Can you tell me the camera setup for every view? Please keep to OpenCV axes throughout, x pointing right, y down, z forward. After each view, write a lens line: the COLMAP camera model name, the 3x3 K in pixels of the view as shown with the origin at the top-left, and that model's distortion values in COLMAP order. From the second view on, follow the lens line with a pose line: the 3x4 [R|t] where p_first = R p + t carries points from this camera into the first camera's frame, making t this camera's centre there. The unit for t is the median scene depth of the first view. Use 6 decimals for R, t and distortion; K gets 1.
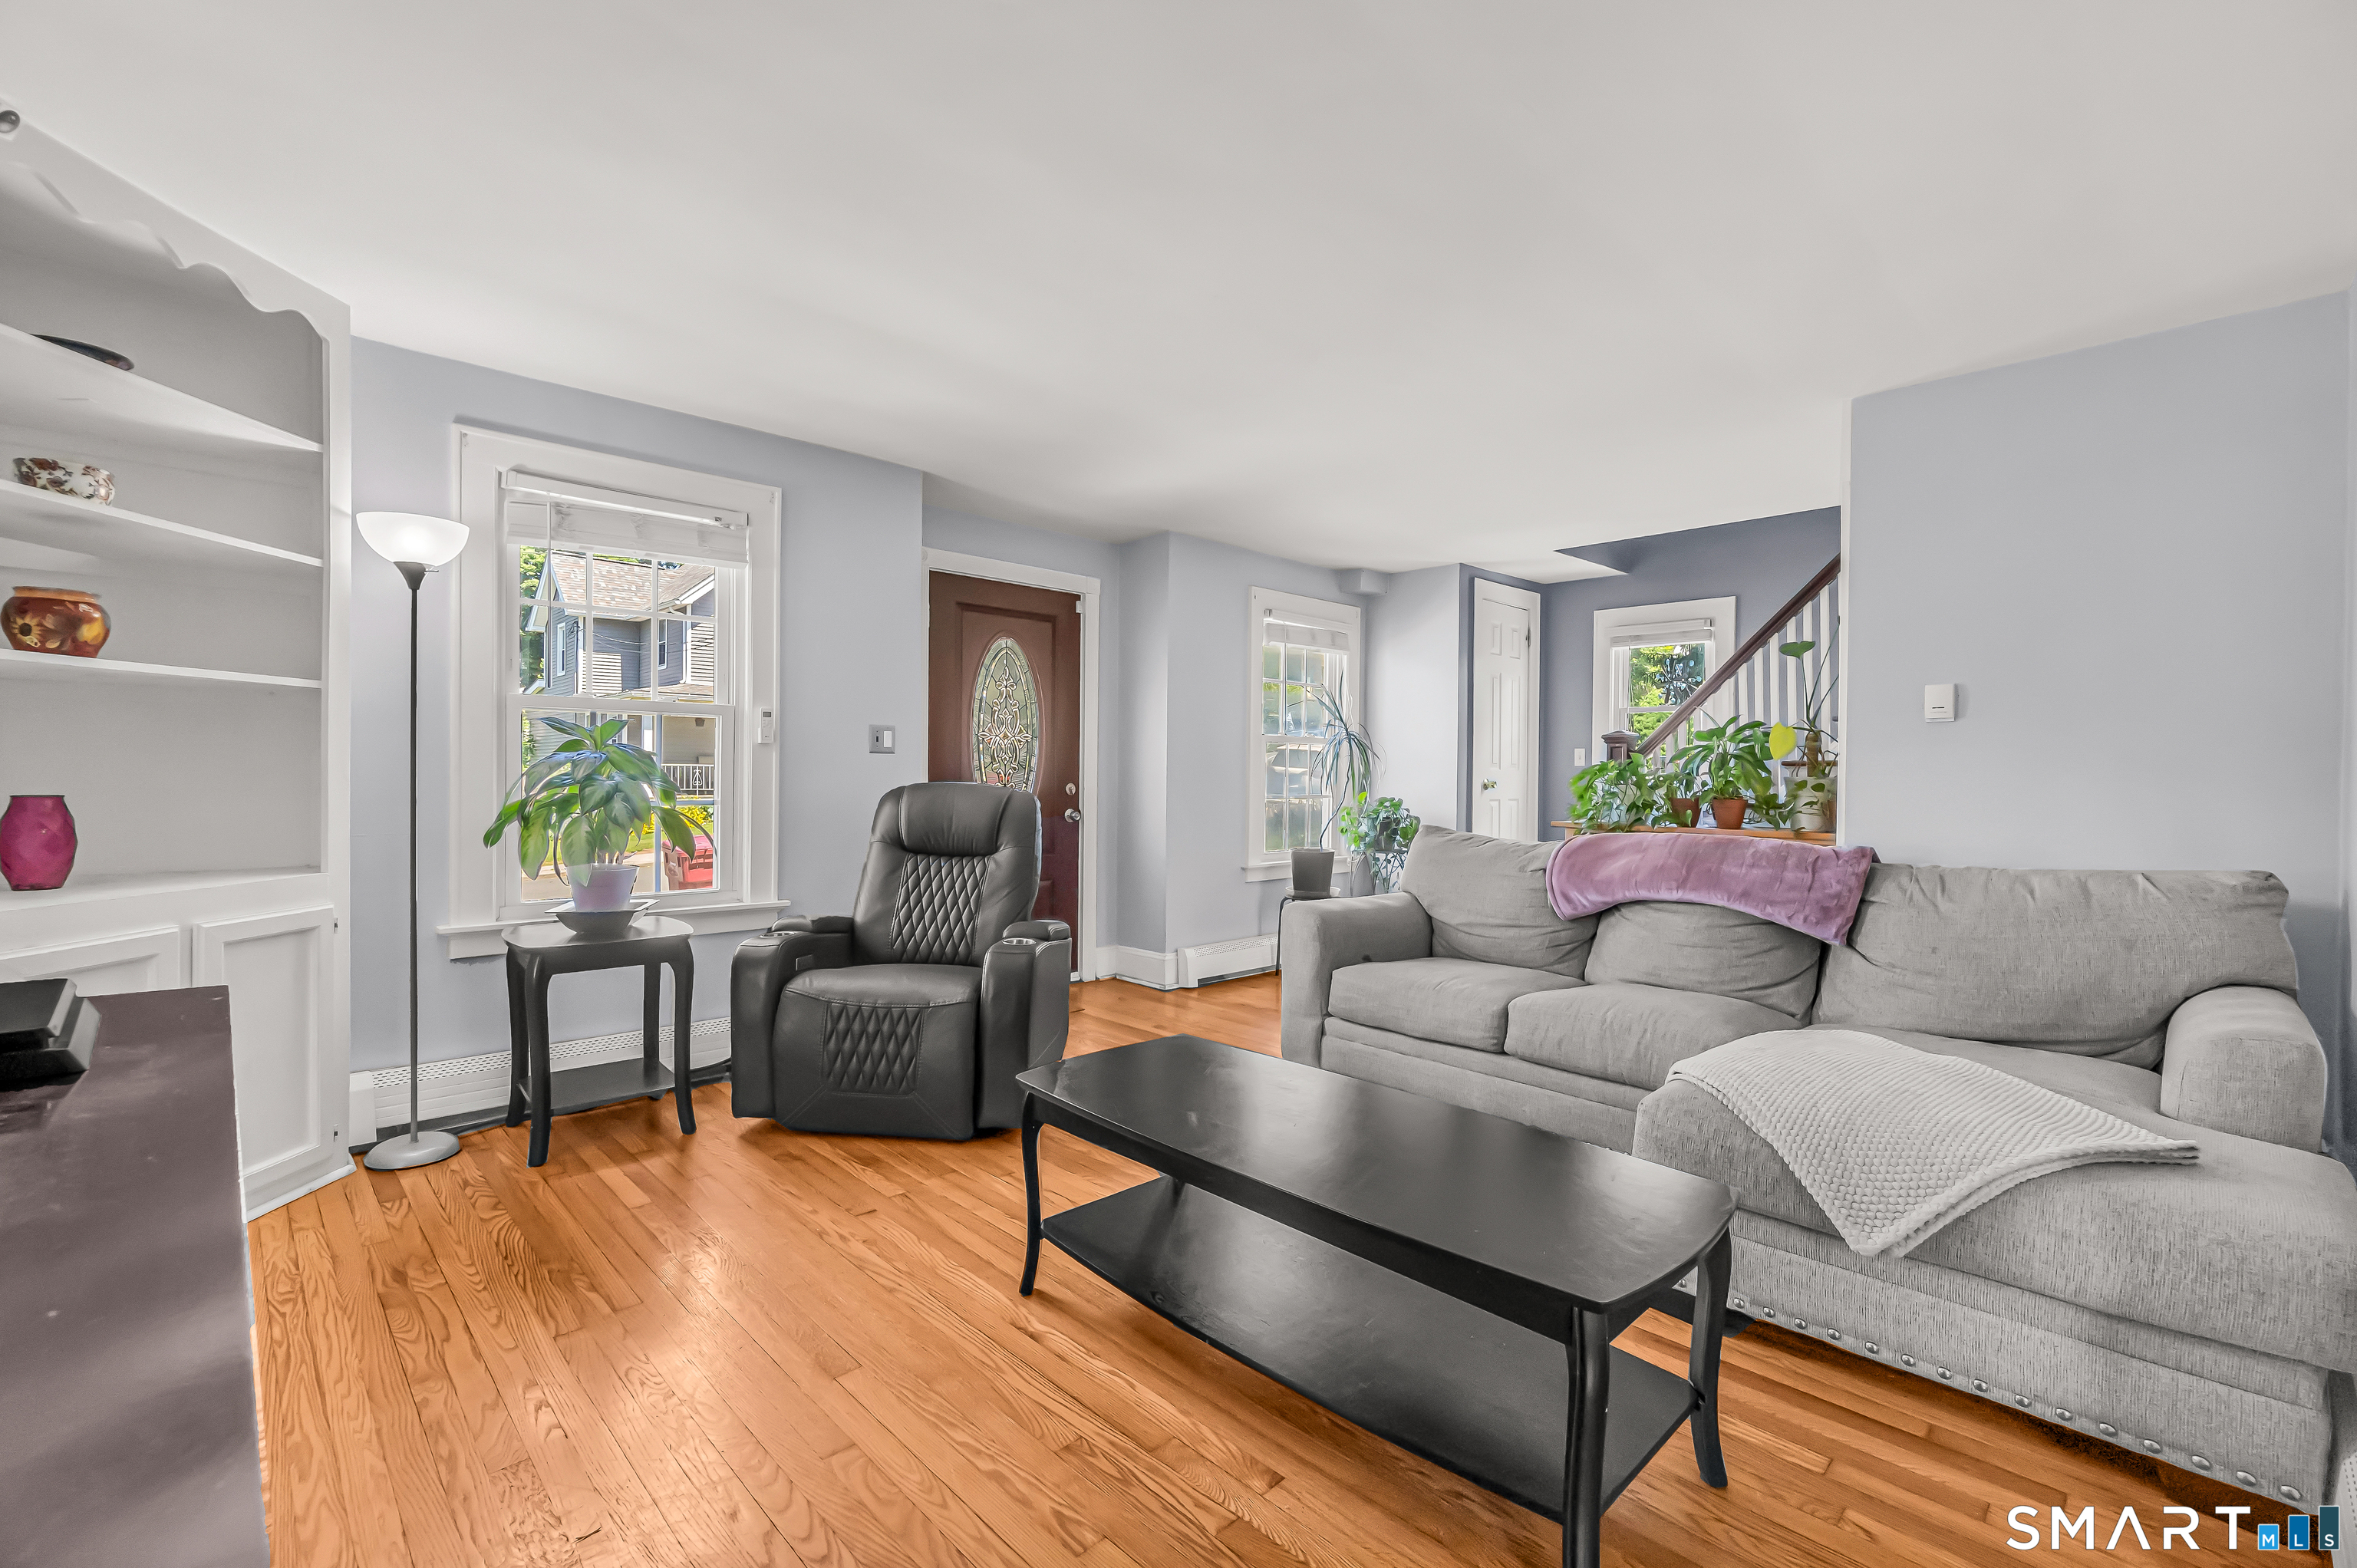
lens RADIAL K [[1022.9, 0, 1175.0], [0, 1022.9, 788.9], [0, 0, 1]] dist [-0.001506, -0.000757]
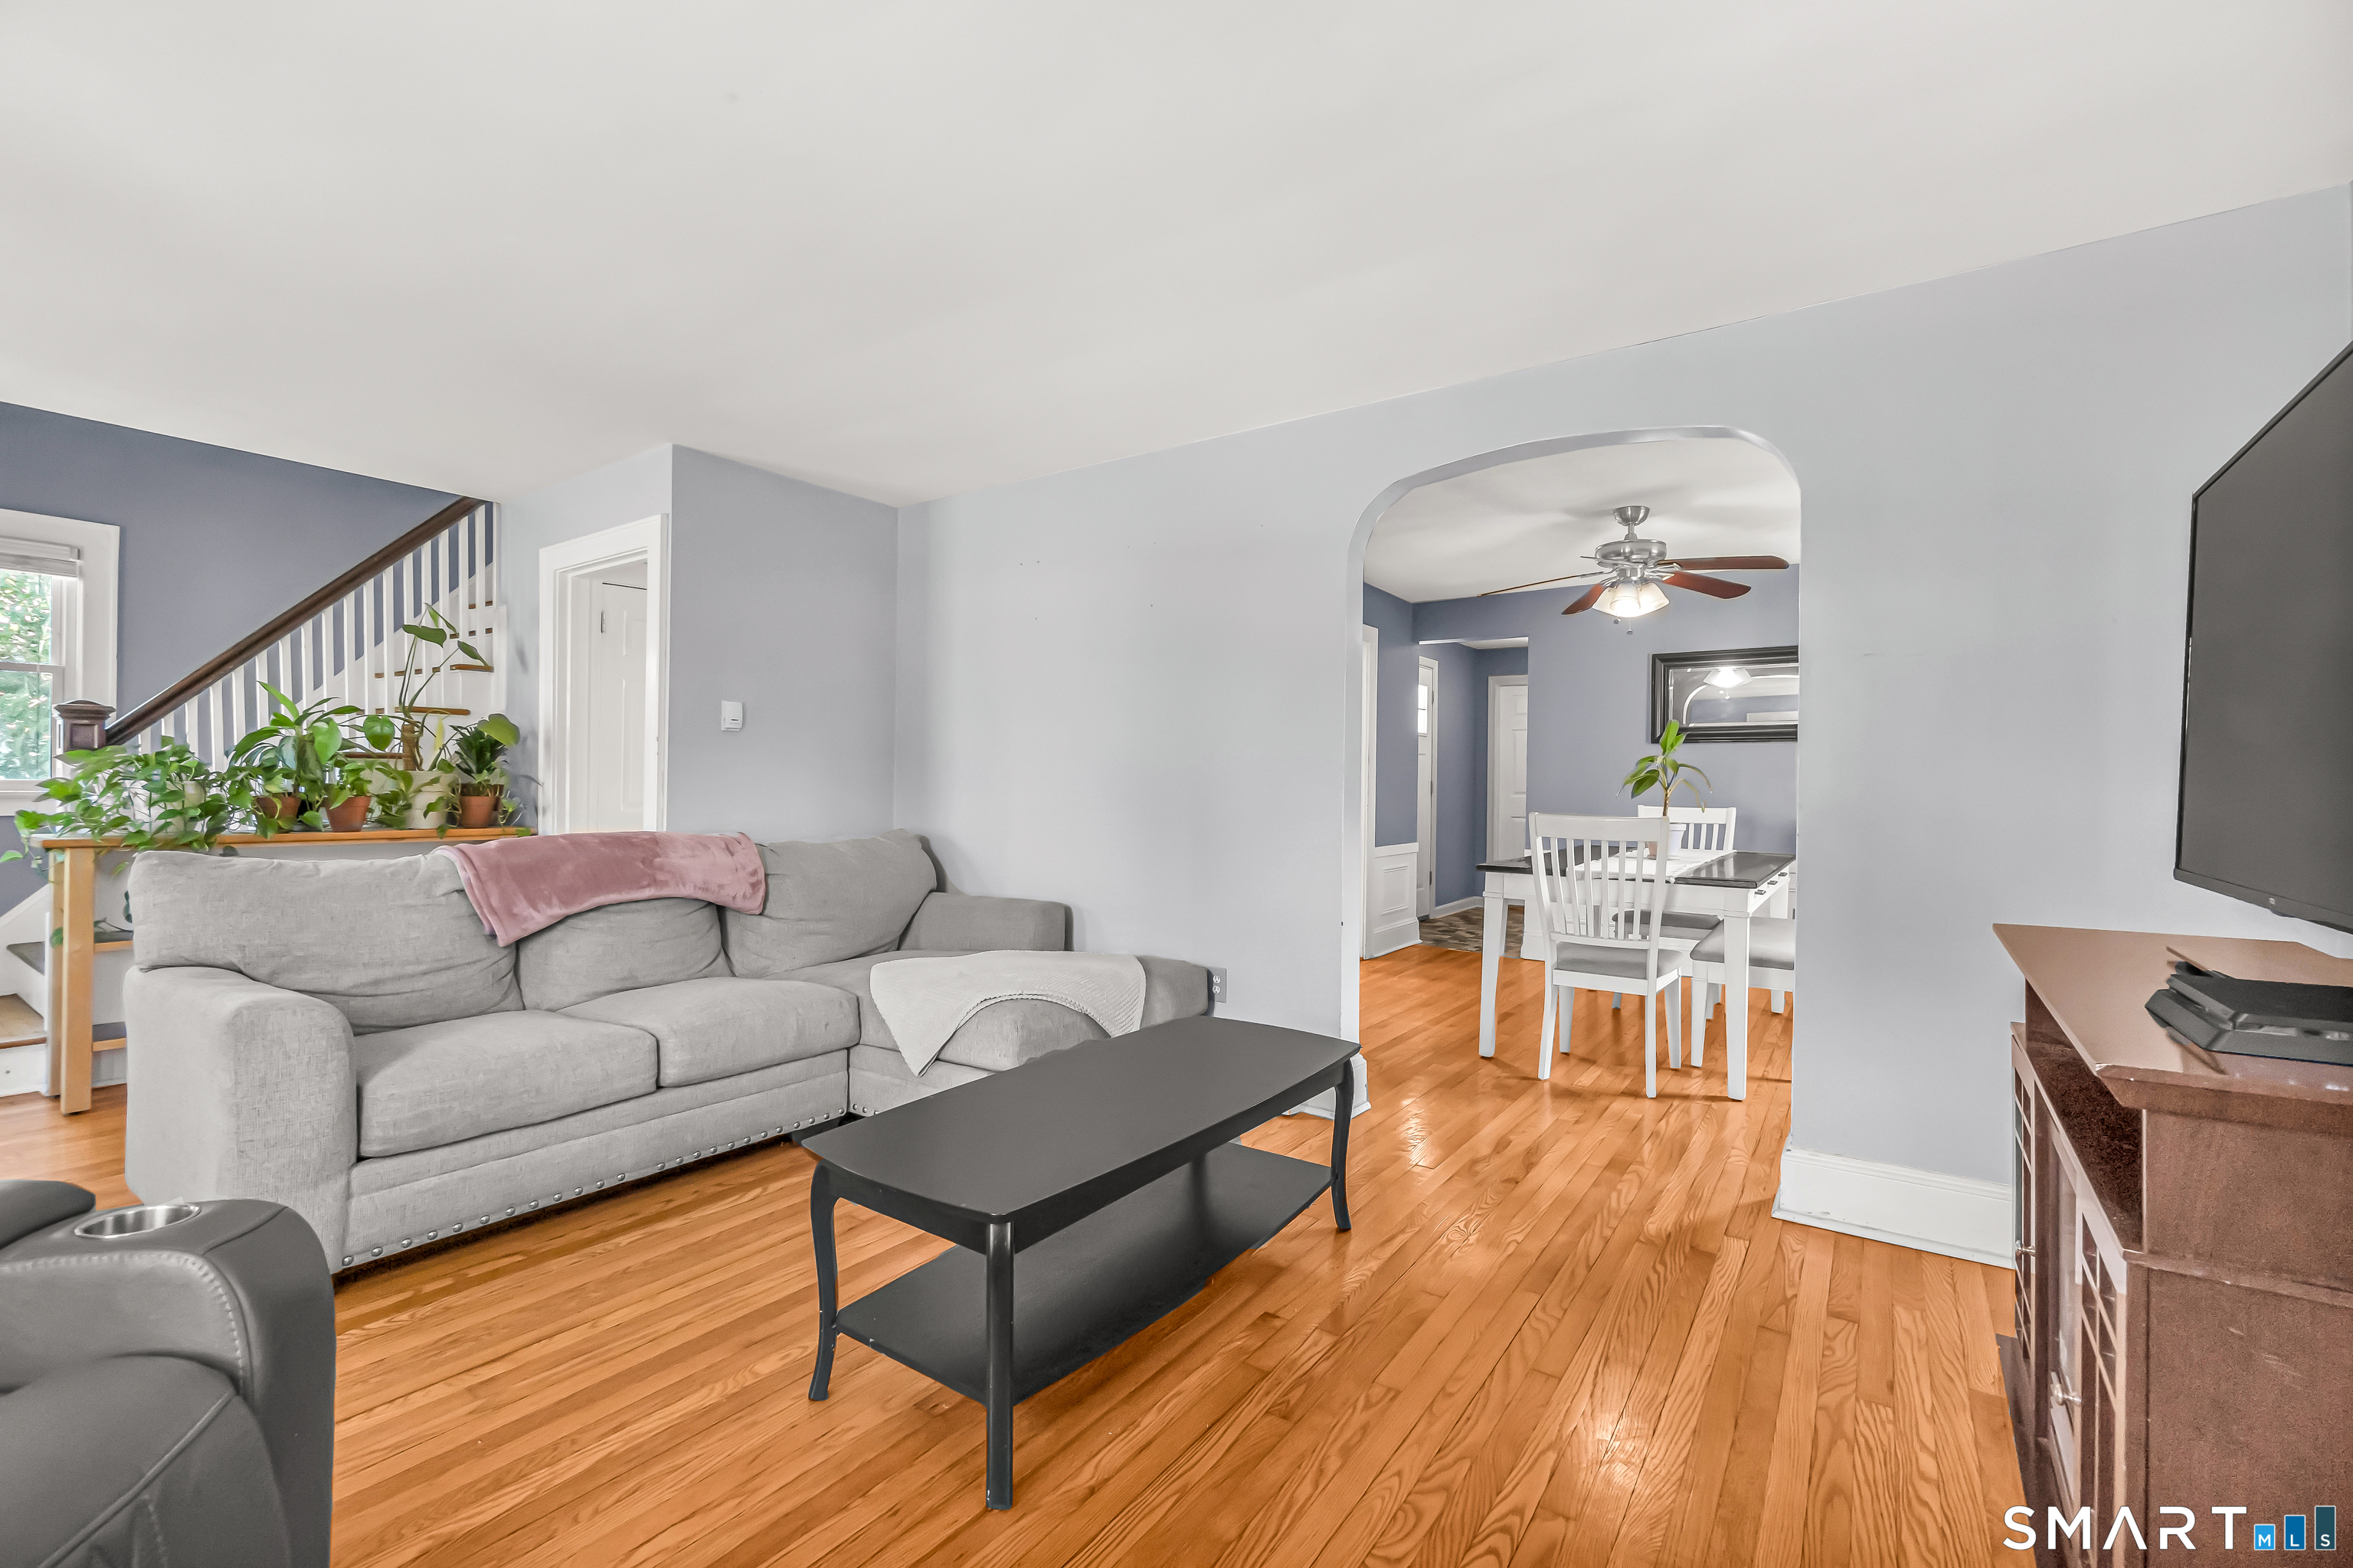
lens RADIAL K [[1021.3, 0, 1174.1], [0, 1021.3, 780.3], [0, 0, 1]] dist [-0.001506, -0.000757]
pose [[-0.195316, -0.004189, 0.980731, -0.680076], [0.003909, 0.999980, 0.005050, -0.010394], [-0.980733, 0.004820, -0.195295, 0.805180]]
